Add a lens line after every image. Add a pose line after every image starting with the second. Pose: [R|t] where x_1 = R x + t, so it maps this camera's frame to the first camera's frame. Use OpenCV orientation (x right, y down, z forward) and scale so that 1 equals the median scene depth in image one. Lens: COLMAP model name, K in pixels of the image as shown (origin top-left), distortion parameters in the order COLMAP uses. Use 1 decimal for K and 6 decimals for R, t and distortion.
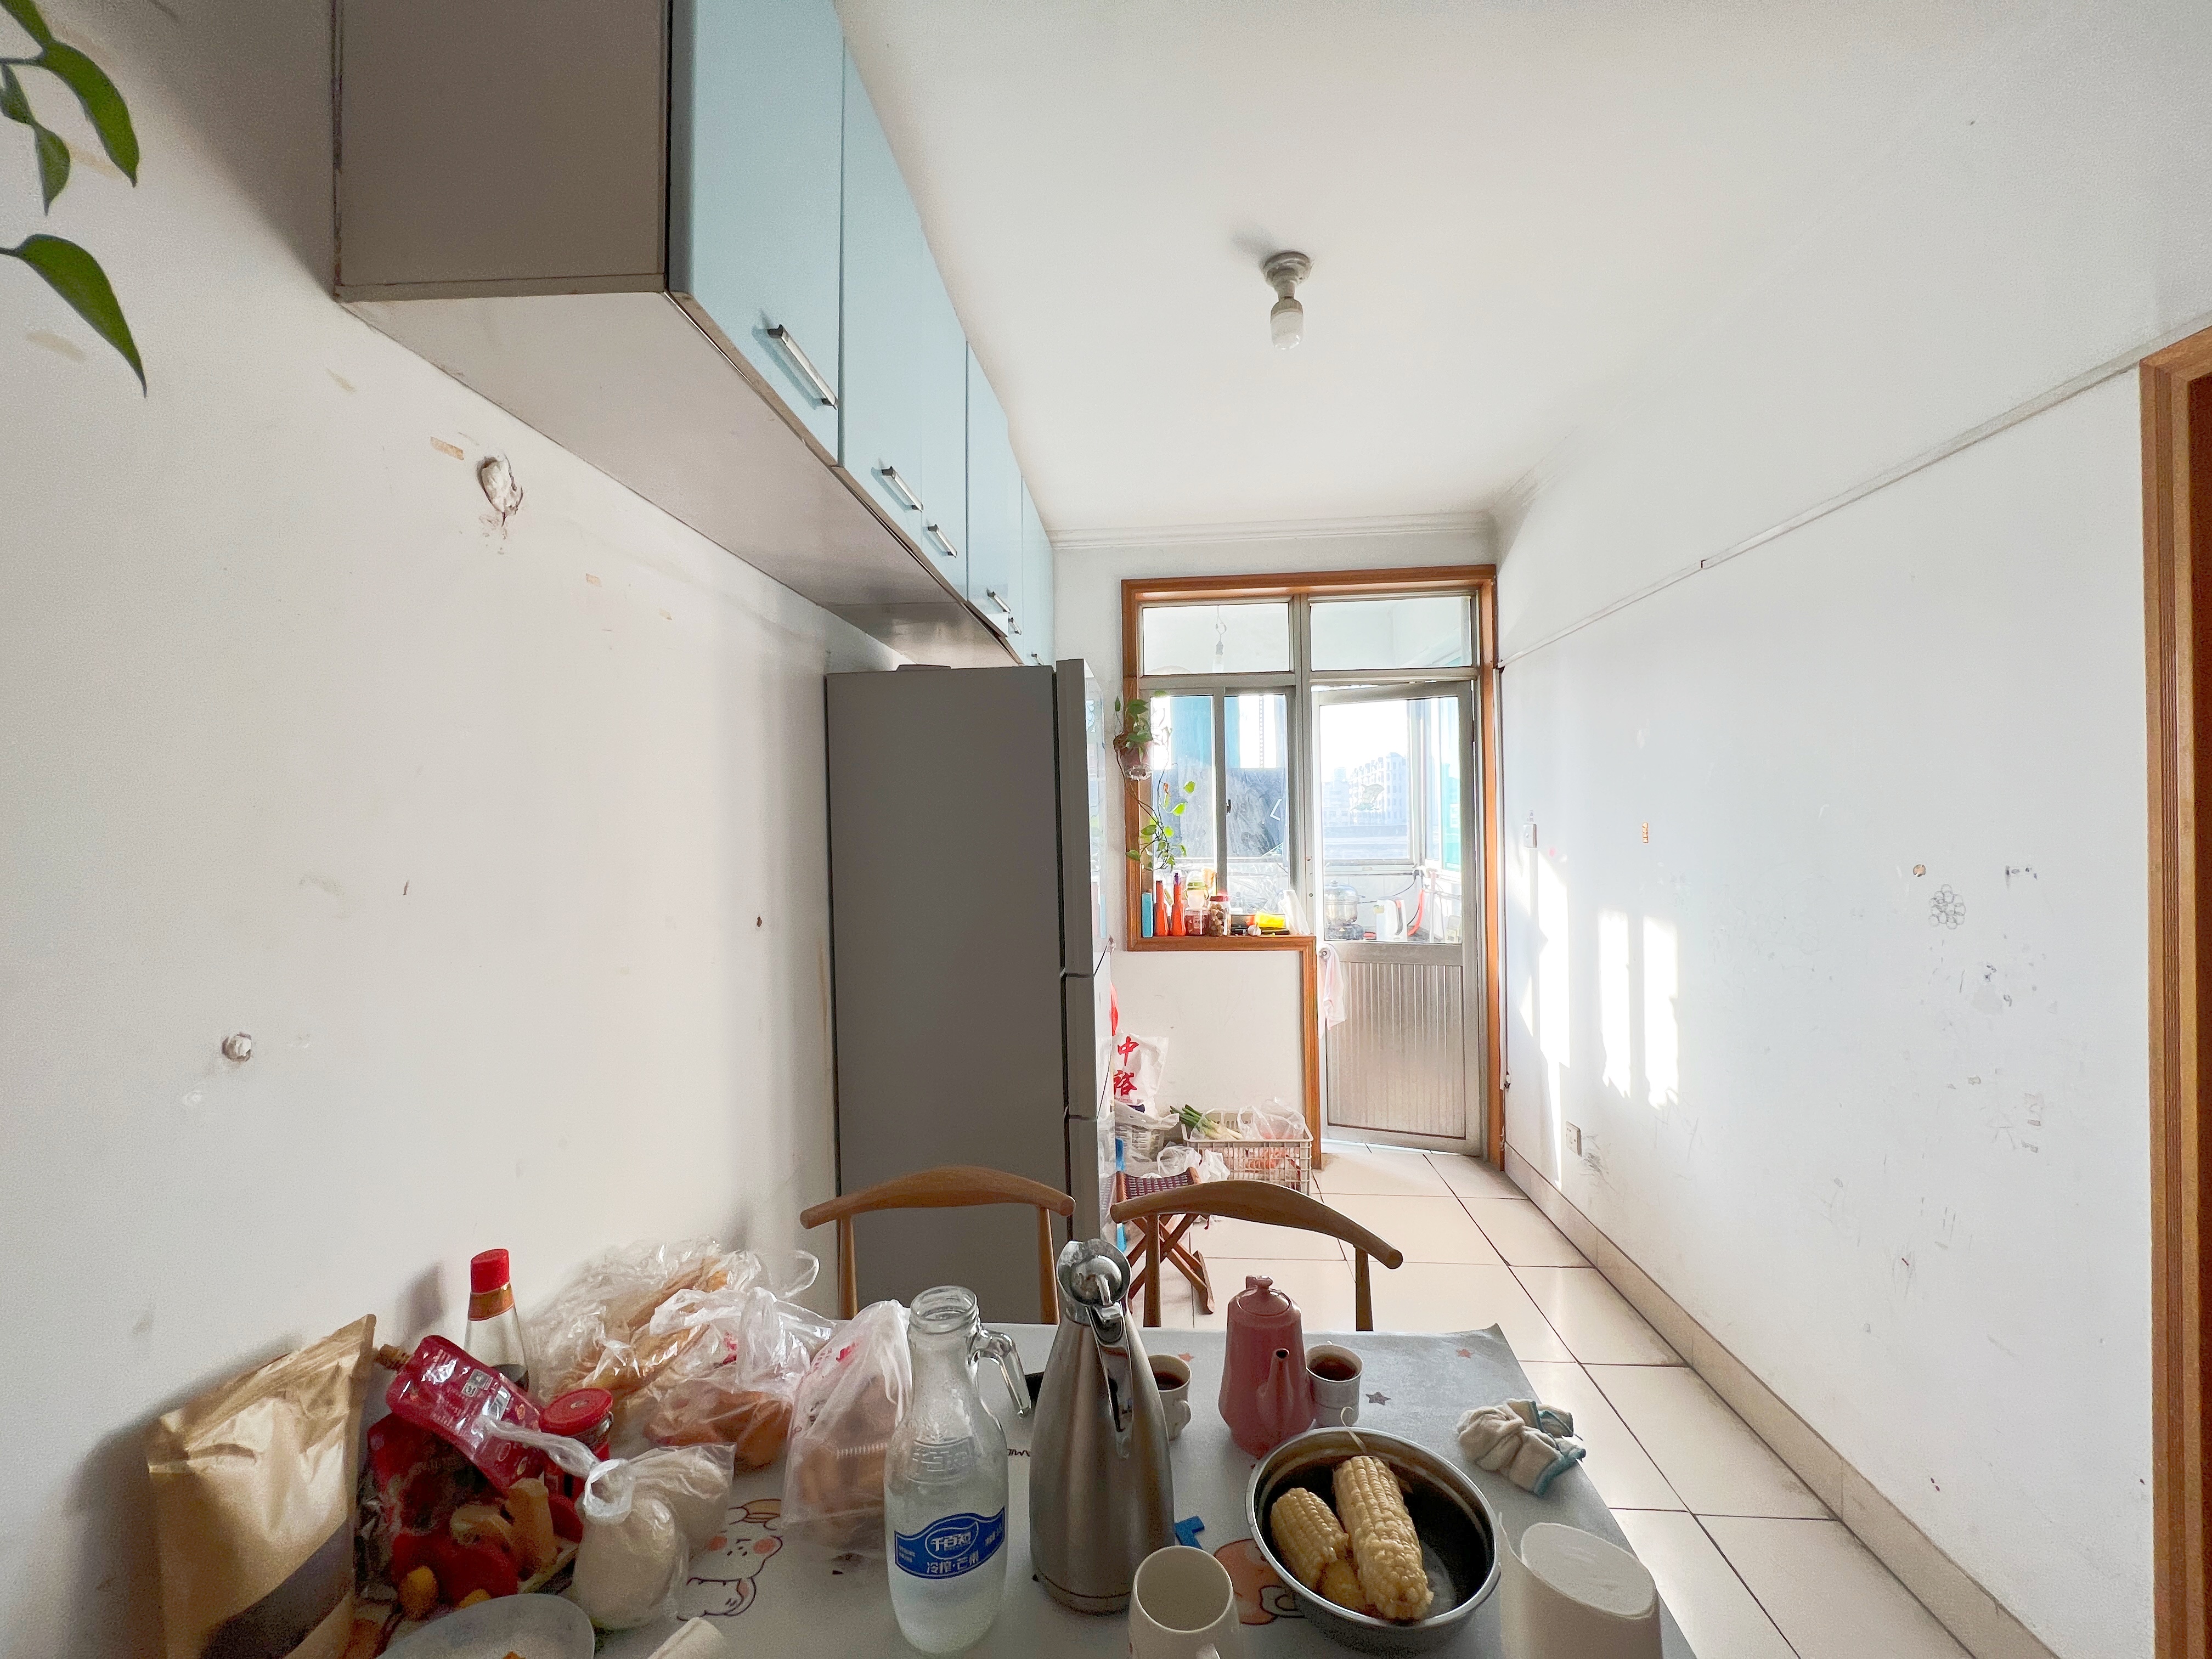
lens RADIAL K [[880.2, 0, 1106.0], [0, 880.2, 825.1], [0, 0, 1]] dist [0.000223, -0.000266]
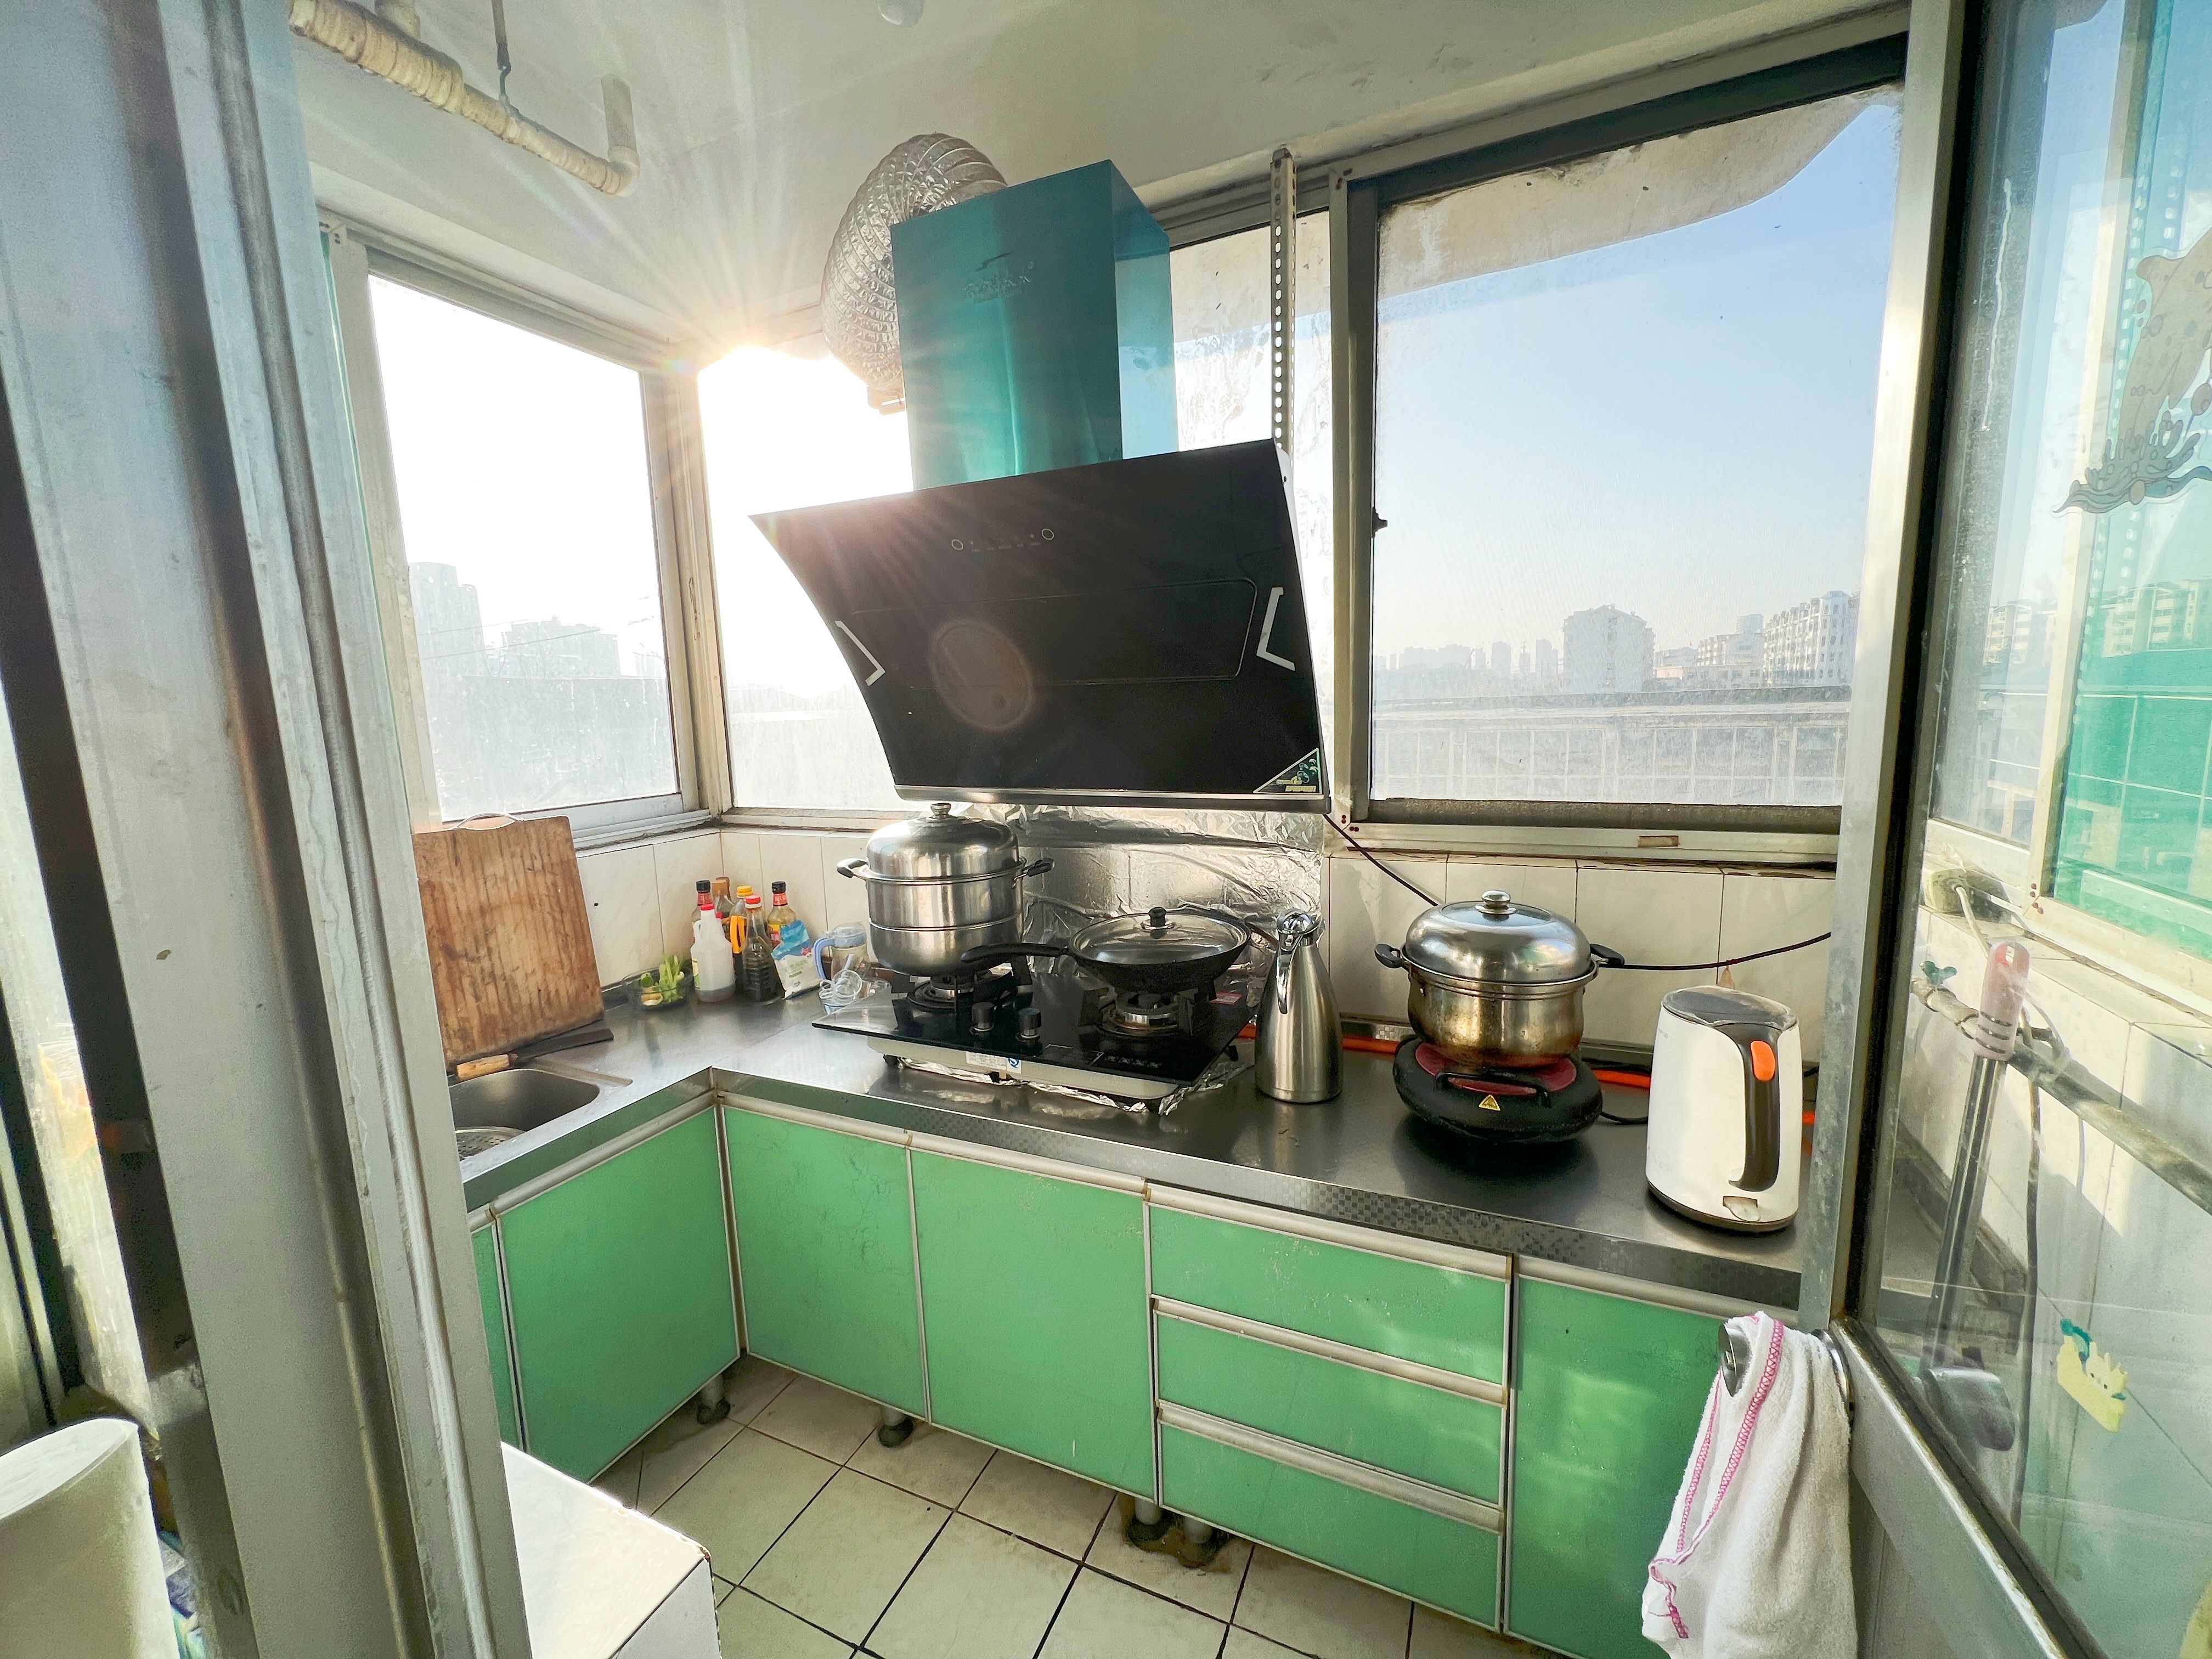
lens RADIAL K [[880.2, 0, 1106.0], [0, 880.2, 825.1], [0, 0, 1]] dist [0.000223, -0.000266]
pose [[0.934573, 0.049879, -0.352257, 0.102517], [0.004353, 0.988446, 0.151510, 0.000046], [0.355744, -0.143131, 0.923558, 0.303643]]
